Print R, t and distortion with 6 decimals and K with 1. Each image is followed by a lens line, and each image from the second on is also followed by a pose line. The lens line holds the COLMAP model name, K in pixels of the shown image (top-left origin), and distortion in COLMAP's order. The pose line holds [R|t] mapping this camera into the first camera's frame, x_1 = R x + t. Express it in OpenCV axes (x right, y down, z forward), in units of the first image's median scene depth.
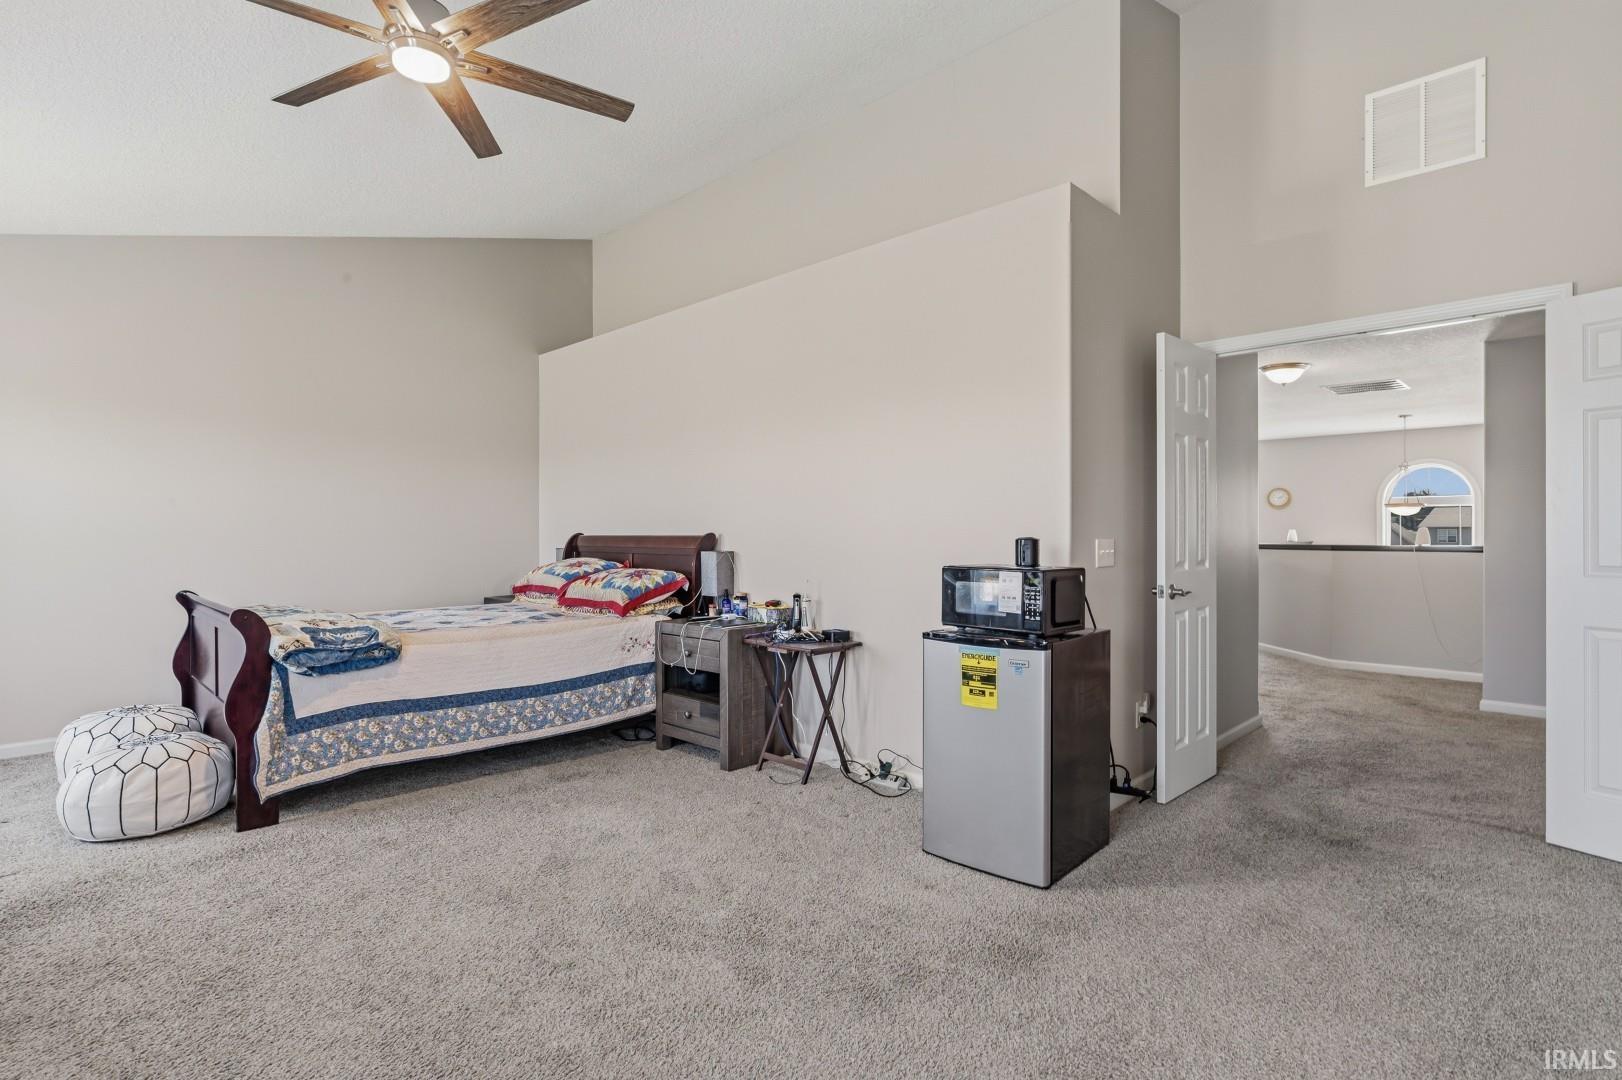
lens RADIAL K [[814.3, 0, 845.5], [0, 814.3, 542.6], [0, 0, 1]] dist [-0.000850, 0.000119]
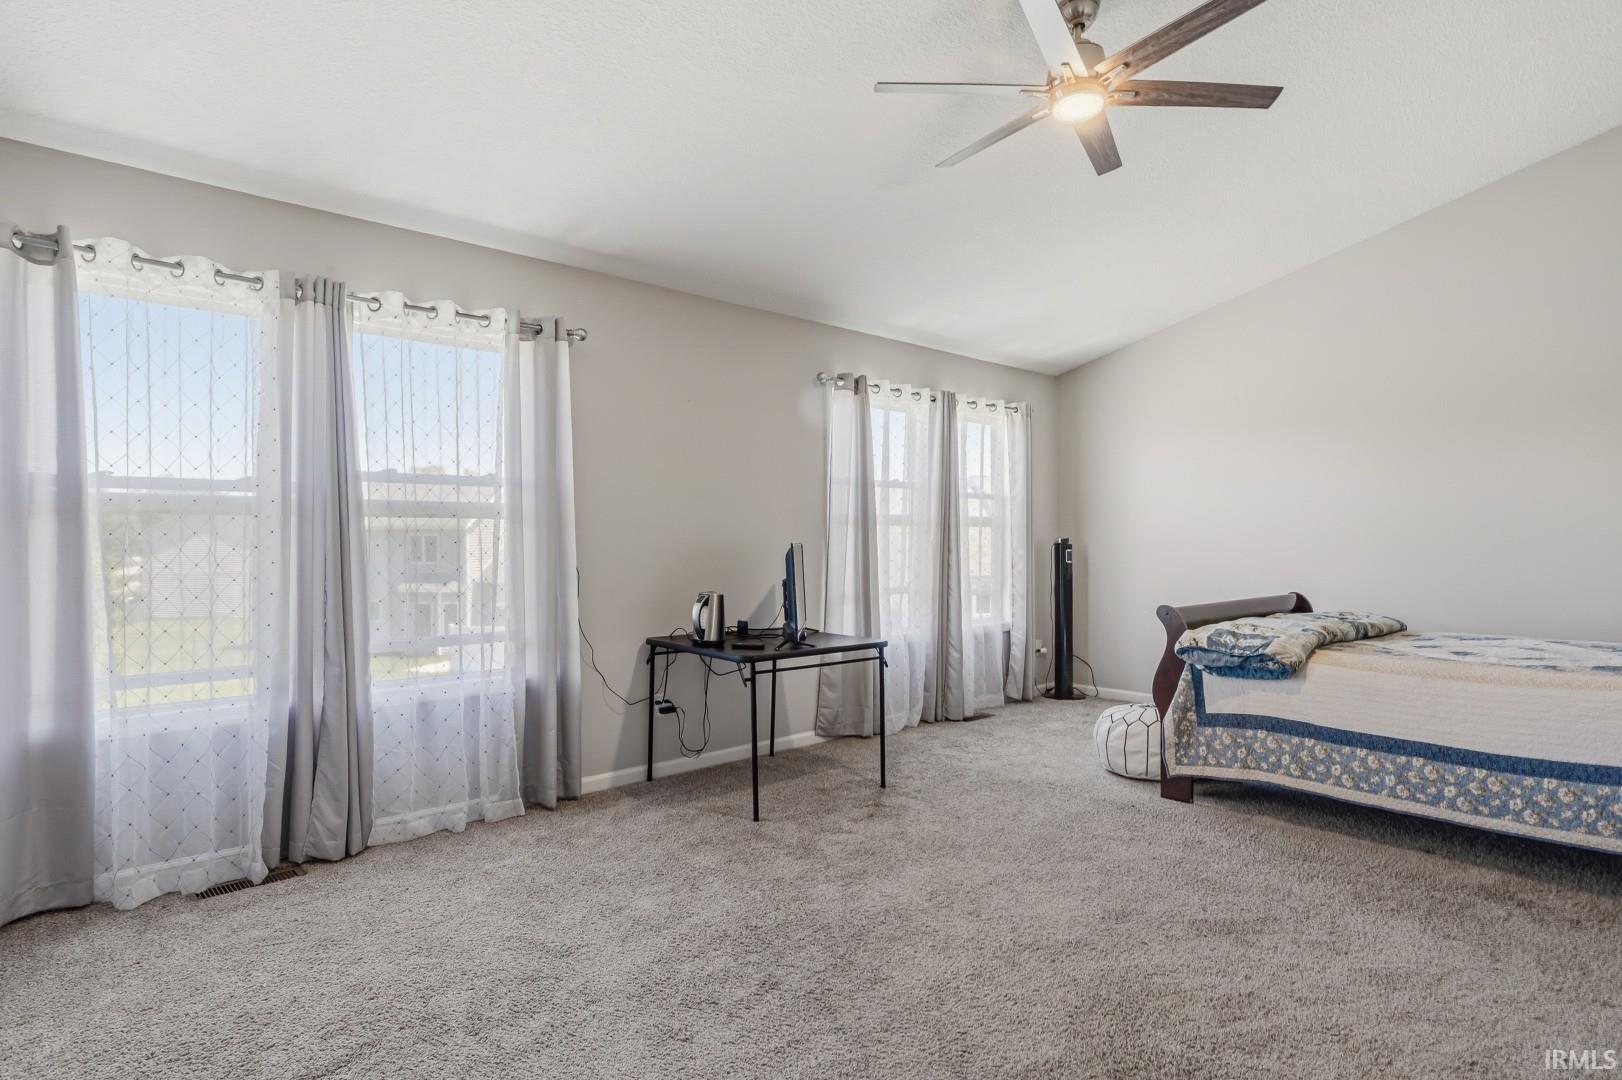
lens RADIAL K [[901.3, 0, 814.6], [0, 901.3, 555.1], [0, 0, 1]] dist [-0.002972, 0.000046]
pose [[-0.100227, 0.009976, -0.994915, 0.541762], [-0.013909, 0.999838, 0.011426, 0.002618], [0.994867, 0.014983, -0.100072, 0.589161]]
